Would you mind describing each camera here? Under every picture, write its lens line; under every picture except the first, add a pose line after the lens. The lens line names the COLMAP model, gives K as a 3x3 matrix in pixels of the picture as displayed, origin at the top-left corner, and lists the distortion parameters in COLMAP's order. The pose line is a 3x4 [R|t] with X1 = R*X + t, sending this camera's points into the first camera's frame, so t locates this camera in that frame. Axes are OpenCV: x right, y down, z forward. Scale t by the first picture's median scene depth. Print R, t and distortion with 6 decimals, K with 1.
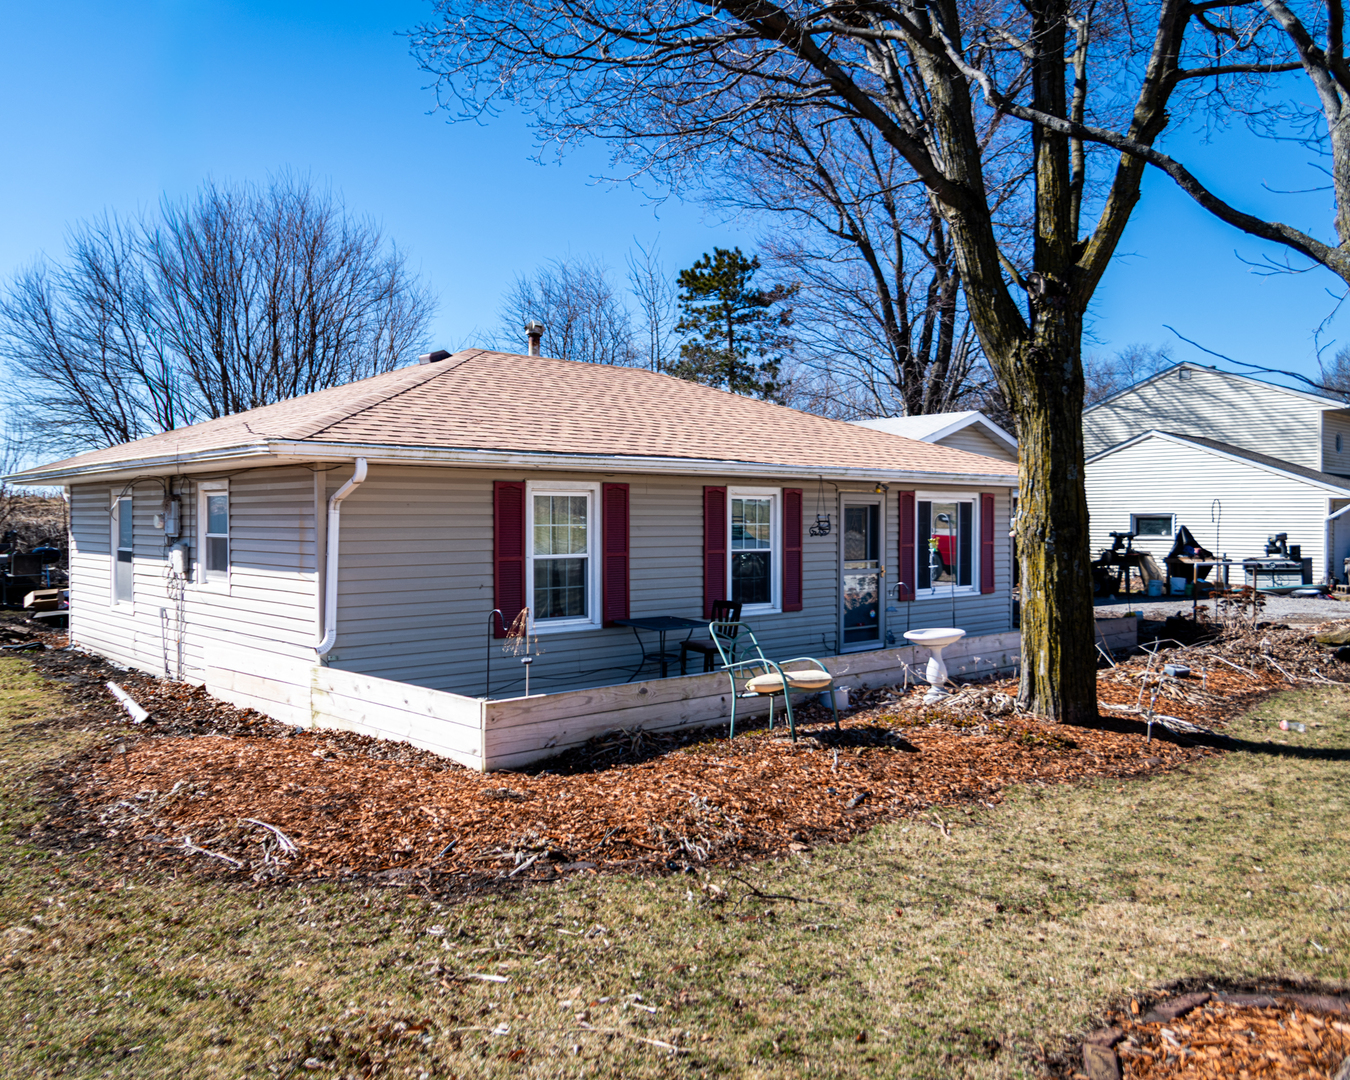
lens RADIAL K [[1090.1, 0, 675.0], [0, 1090.1, 540.0], [0, 0, 1]] dist [-0.080522, 0.010645]
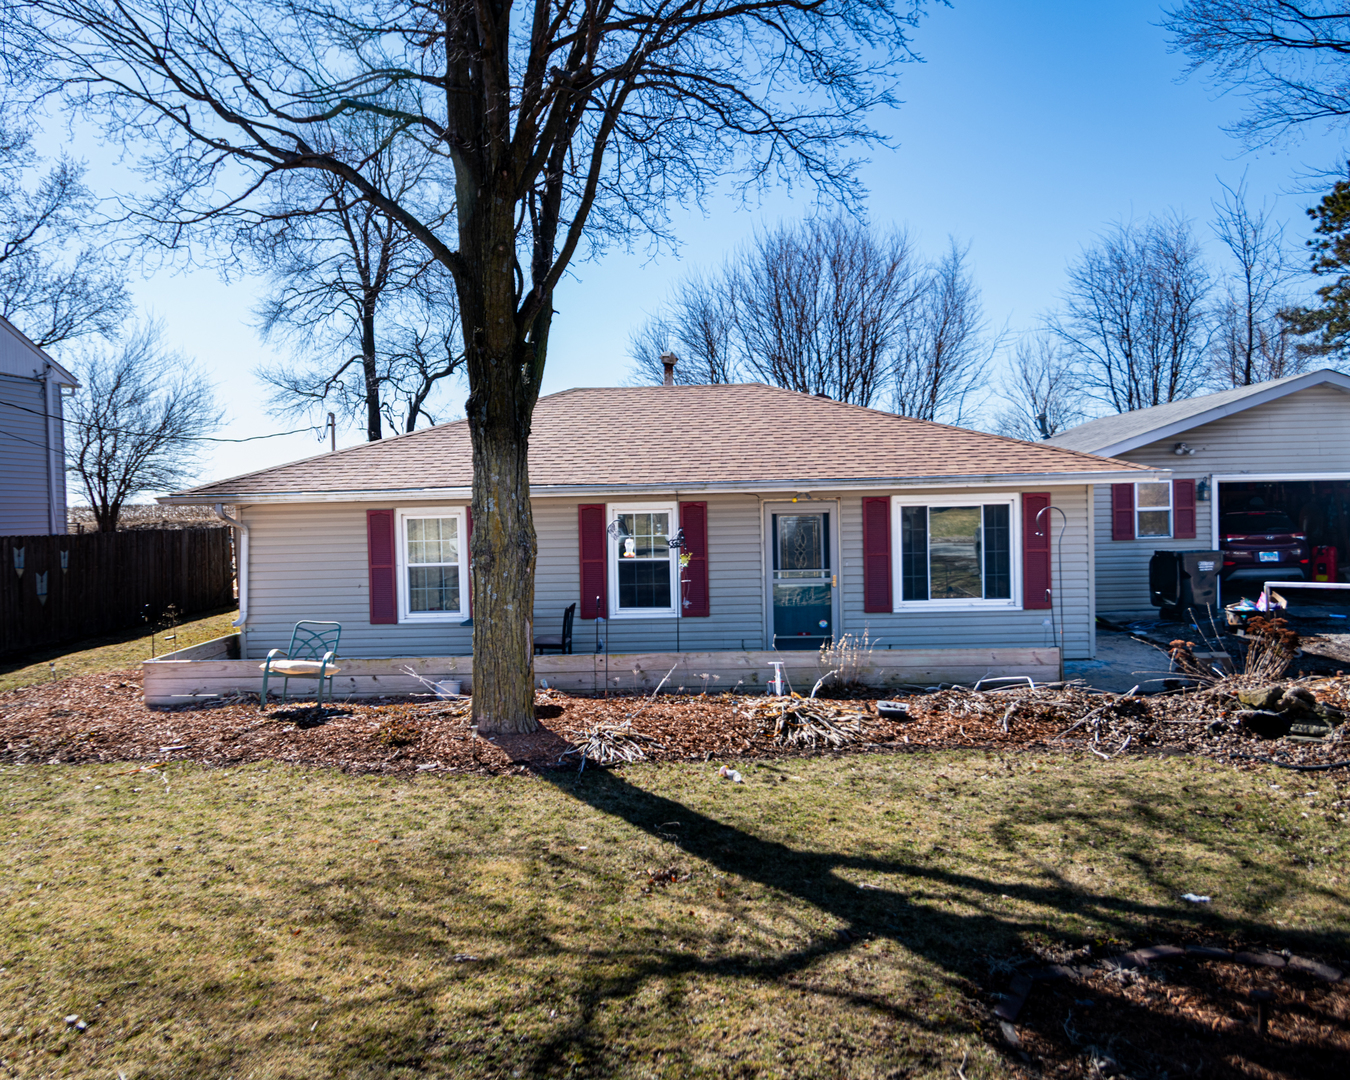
lens RADIAL K [[1090.1, 0, 675.0], [0, 1090.1, 540.0], [0, 0, 1]] dist [-0.080522, 0.010645]
pose [[0.707698, 0.003836, -0.706504, 0.852214], [0.009595, 0.999841, 0.015040, -0.026003], [0.706450, -0.017422, 0.707549, 0.232573]]
